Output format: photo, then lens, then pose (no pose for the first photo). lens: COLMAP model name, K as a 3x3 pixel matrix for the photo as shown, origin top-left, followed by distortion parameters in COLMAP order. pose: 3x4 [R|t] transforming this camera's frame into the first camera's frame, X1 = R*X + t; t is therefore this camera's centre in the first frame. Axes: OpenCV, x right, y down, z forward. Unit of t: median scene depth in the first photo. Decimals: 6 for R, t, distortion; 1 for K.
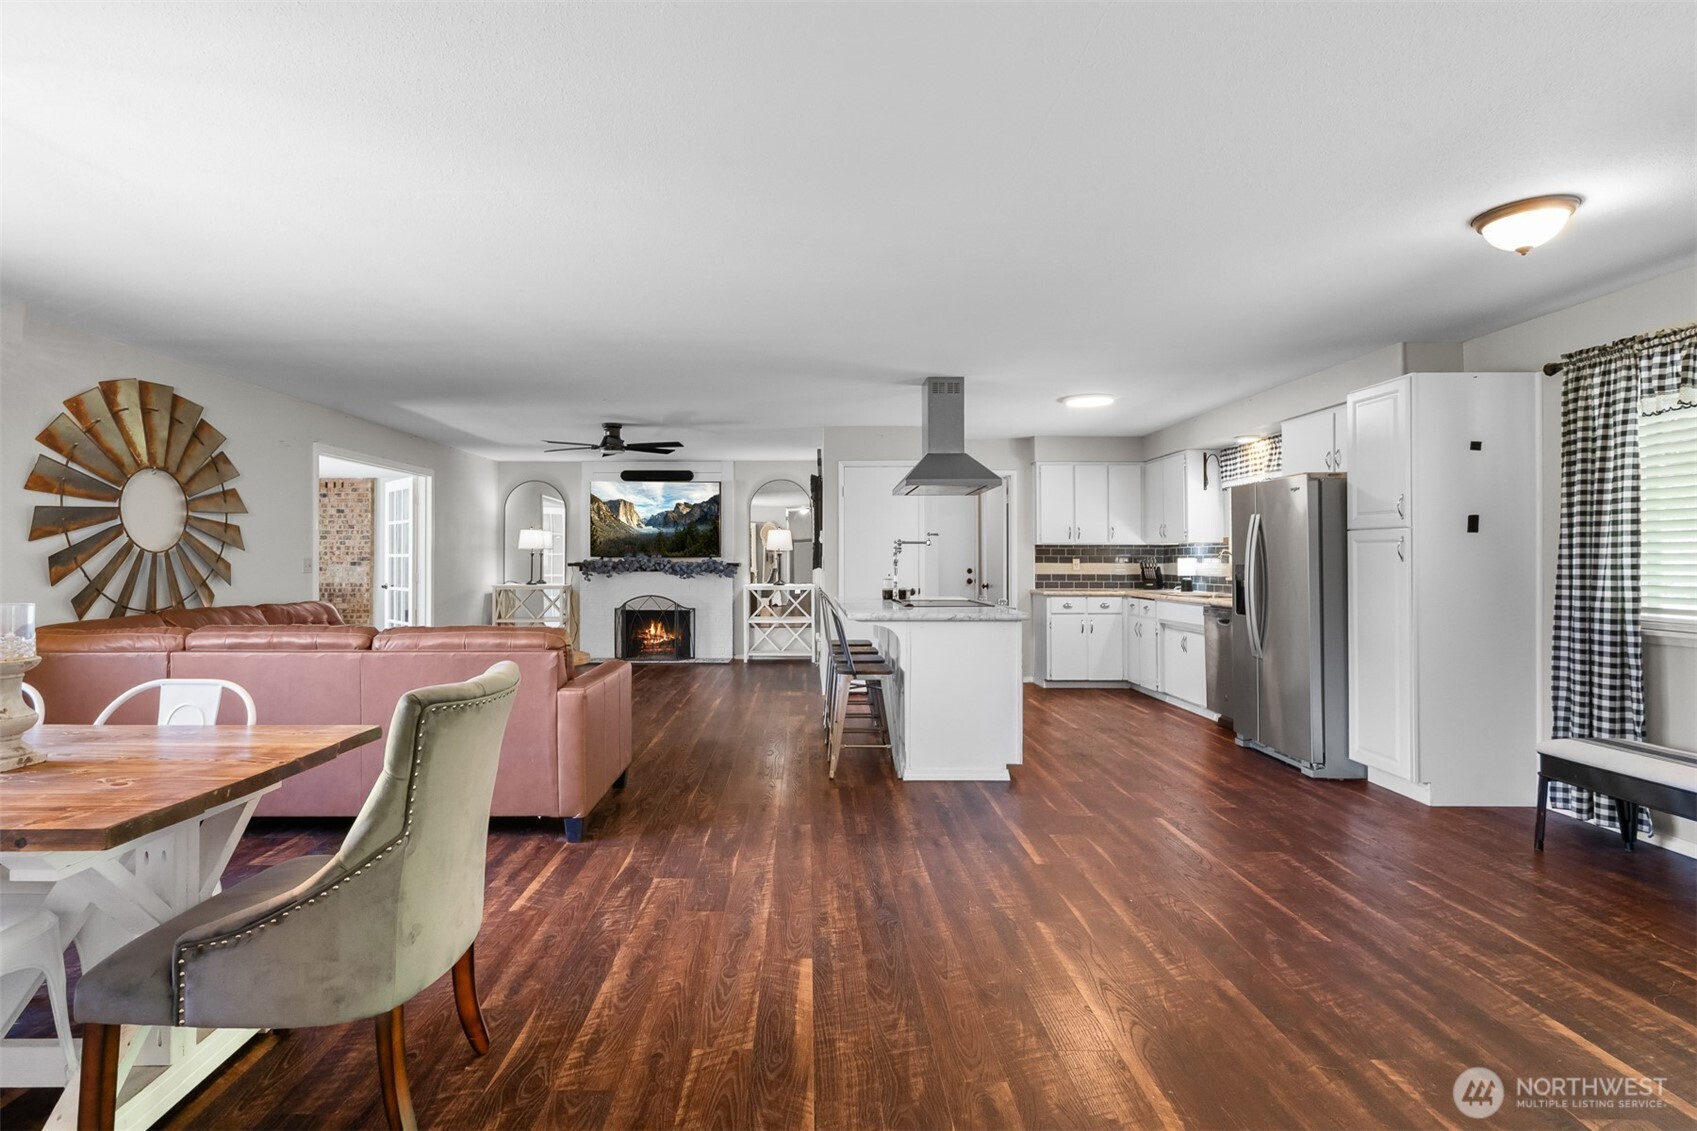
lens RADIAL K [[803.4, 0, 800.2], [0, 803.4, 554.7], [0, 0, 1]] dist [-0.001798, -0.000032]
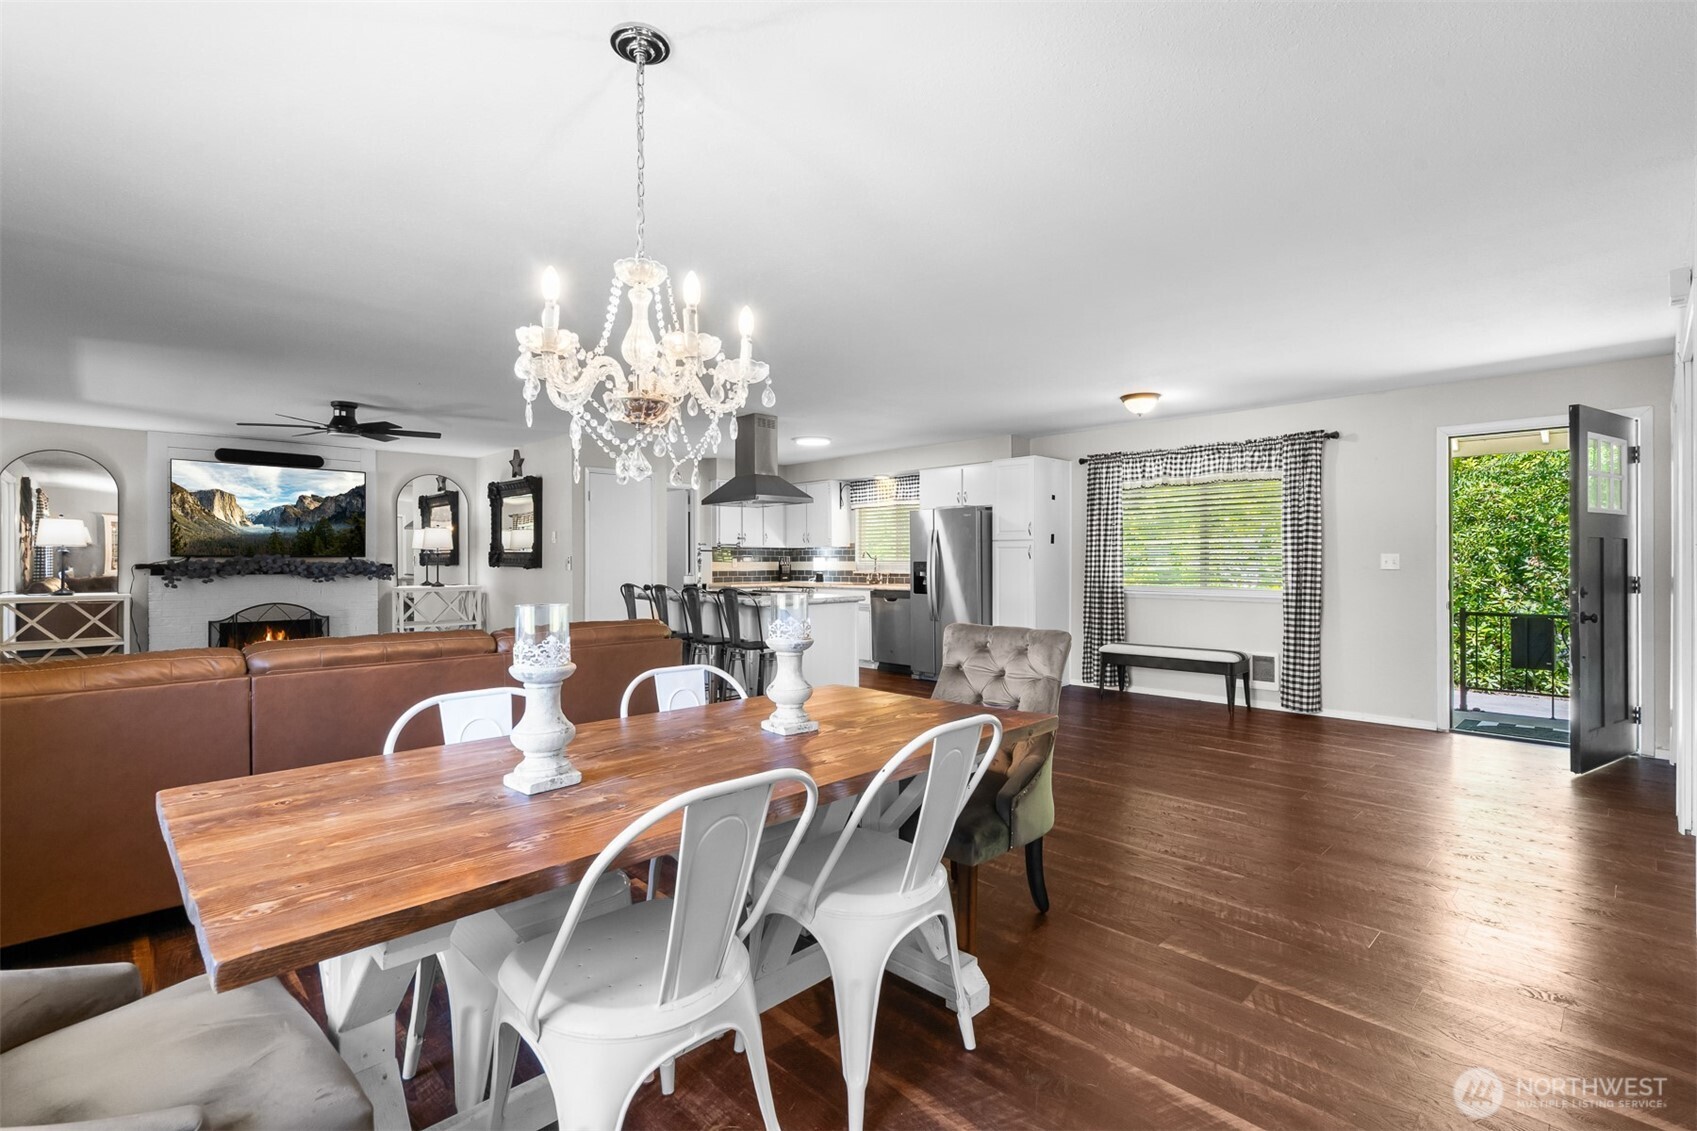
lens RADIAL K [[769.2, 0, 843.6], [0, 769.2, 563.6], [0, 0, 1]] dist [-0.002743, 0.000042]
pose [[0.712696, -0.005404, 0.701452, -0.582717], [-0.001952, 0.999951, 0.009687, 0.002268], [-0.701470, -0.008273, 0.712651, 0.043005]]
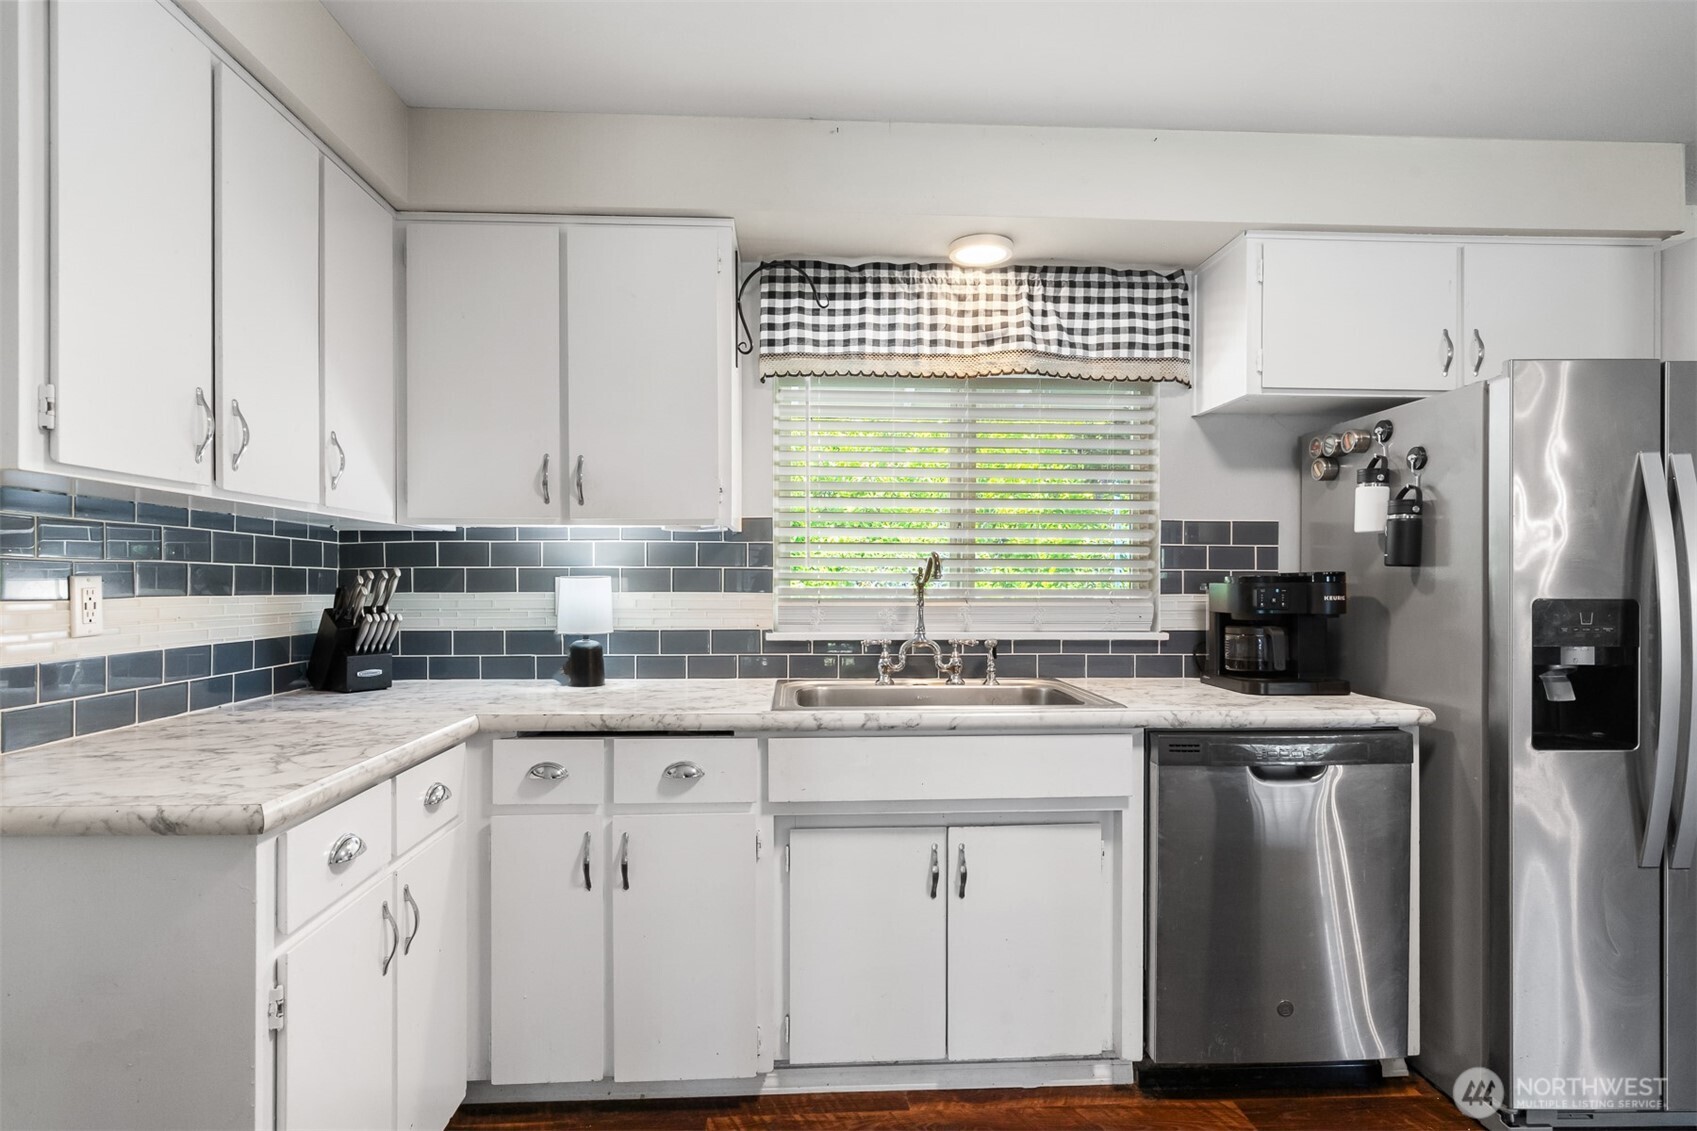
lens RADIAL K [[830.2, 0, 839.9], [0, 830.2, 536.0], [0, 0, 1]] dist [0.003433, 0.001707]
pose [[-0.058088, 0.057600, 0.996648, 0.225810], [-0.007249, 0.998283, -0.058117, 0.010529], [-0.998285, -0.010601, -0.057571, 1.307761]]
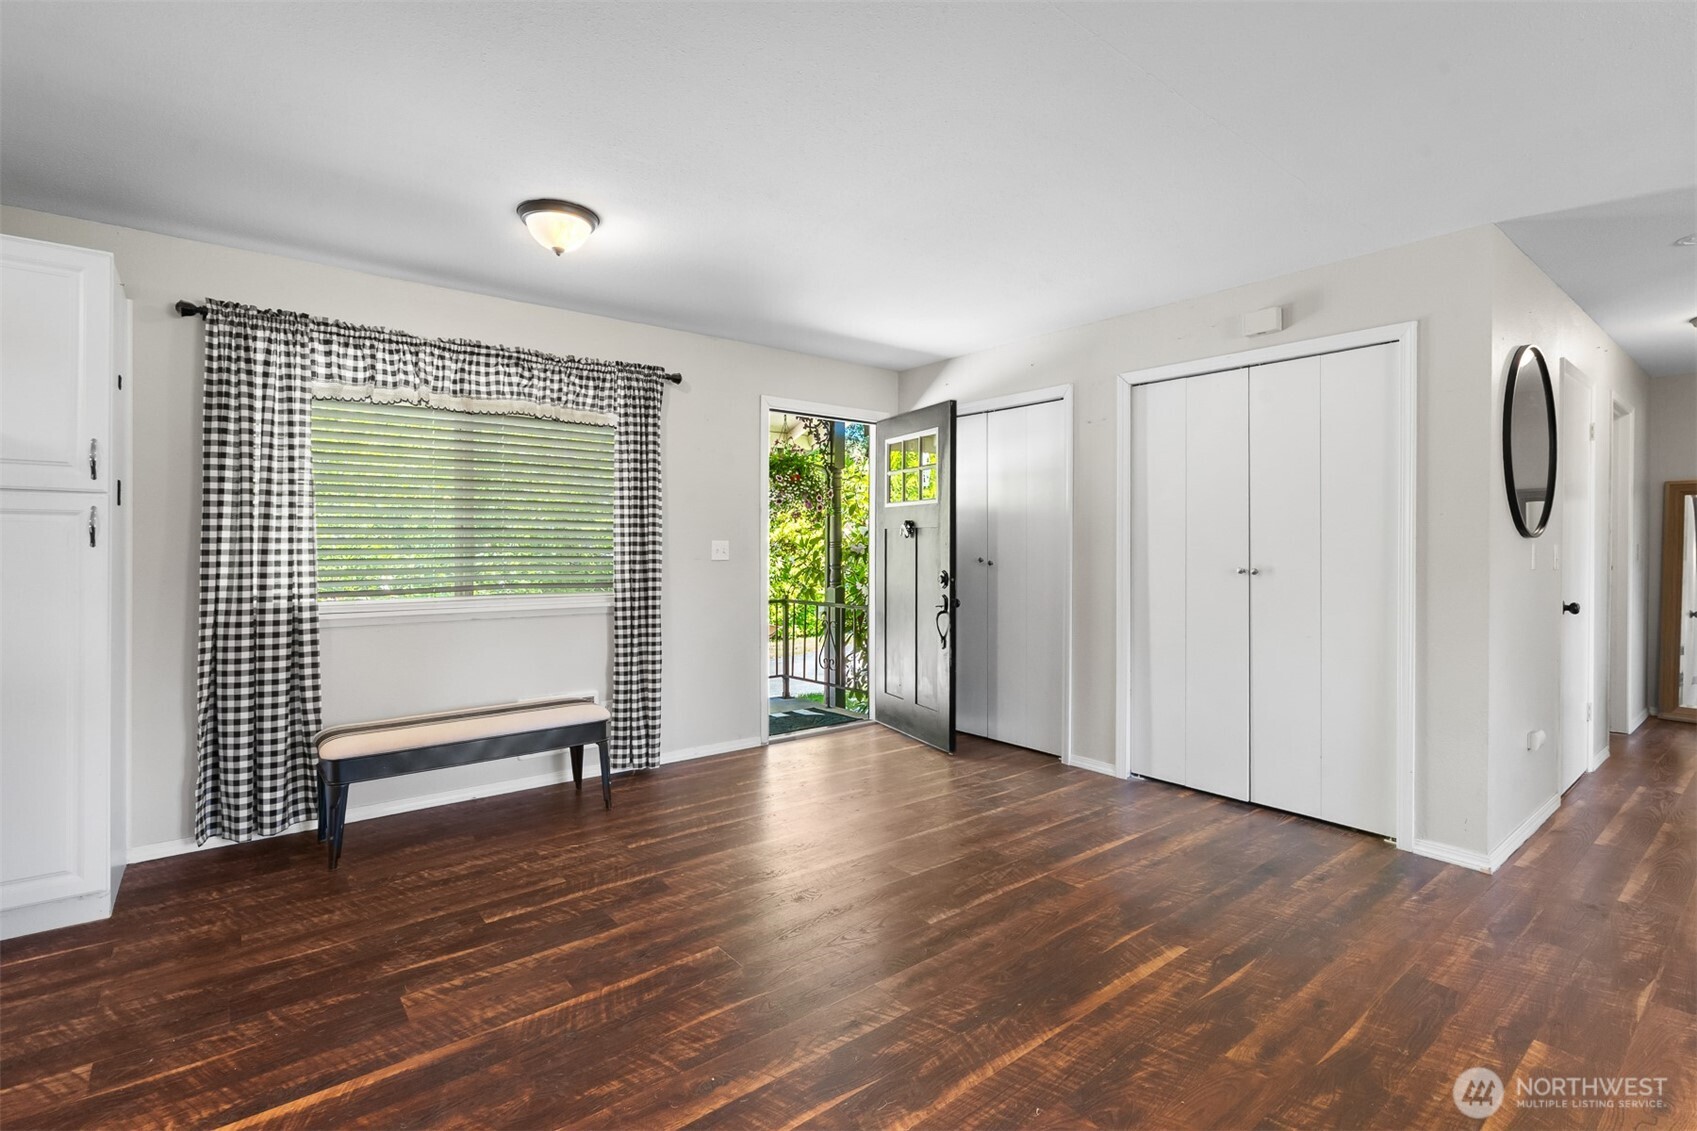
lens RADIAL K [[793.1, 0, 845.6], [0, 793.1, 537.5], [0, 0, 1]] dist [-0.000955, -0.000695]
pose [[-0.635676, 0.004545, 0.771942, -0.077262], [-0.006663, 0.999913, -0.011374, 0.003572], [-0.771927, -0.012374, -0.635591, 0.713727]]
